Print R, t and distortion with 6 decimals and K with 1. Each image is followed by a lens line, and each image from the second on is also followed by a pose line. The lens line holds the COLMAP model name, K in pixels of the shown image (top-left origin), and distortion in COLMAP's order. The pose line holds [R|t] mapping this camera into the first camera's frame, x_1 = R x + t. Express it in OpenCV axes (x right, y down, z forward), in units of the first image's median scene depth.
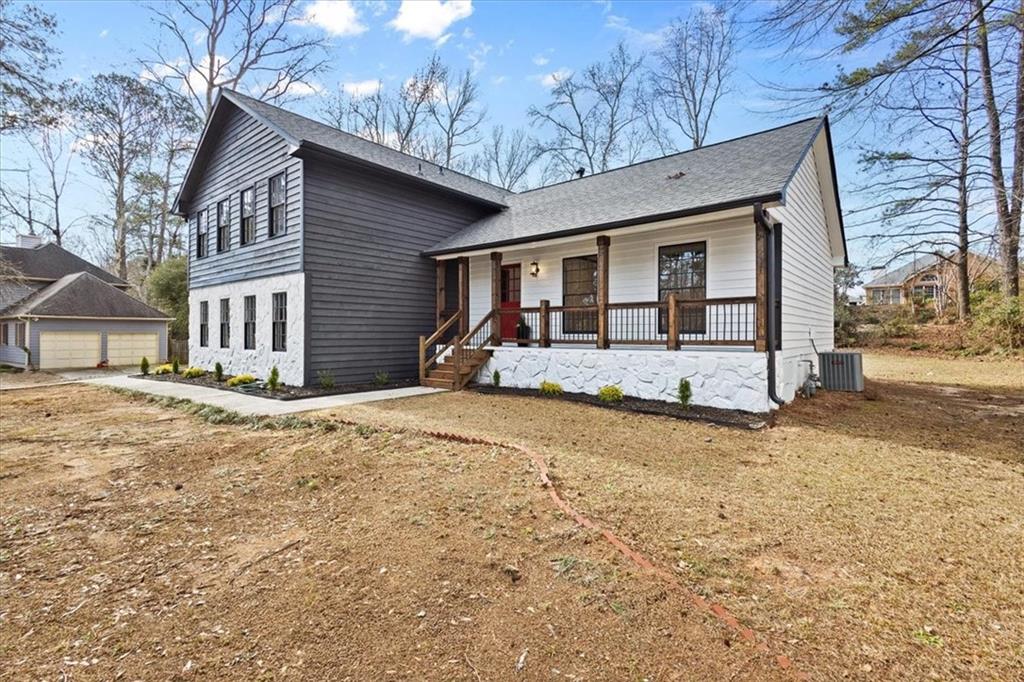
lens RADIAL K [[470.1, 0, 513.5], [0, 470.1, 335.2], [0, 0, 1]] dist [0.001079, -0.000284]
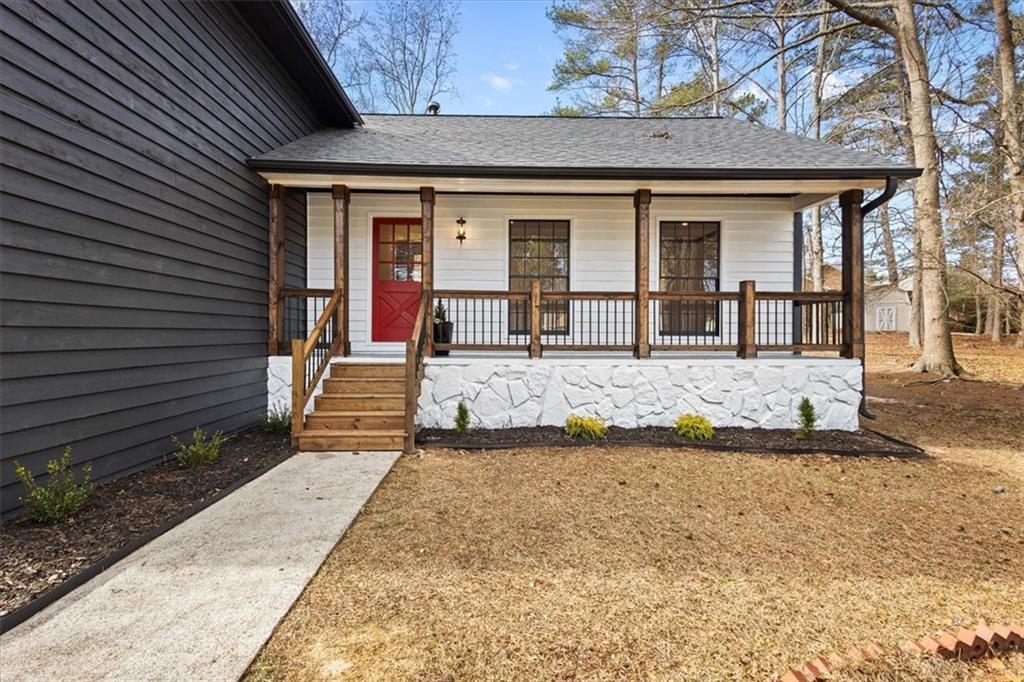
lens RADIAL K [[614.9, 0, 512.0], [0, 614.9, 341.0], [0, 0, 1]] dist [0.003327, 0.000066]
pose [[0.746772, -0.000033, 0.665080, -0.438727], [-0.004293, 0.999979, 0.004869, 0.000804], [-0.665067, -0.006491, 0.746756, 0.383631]]
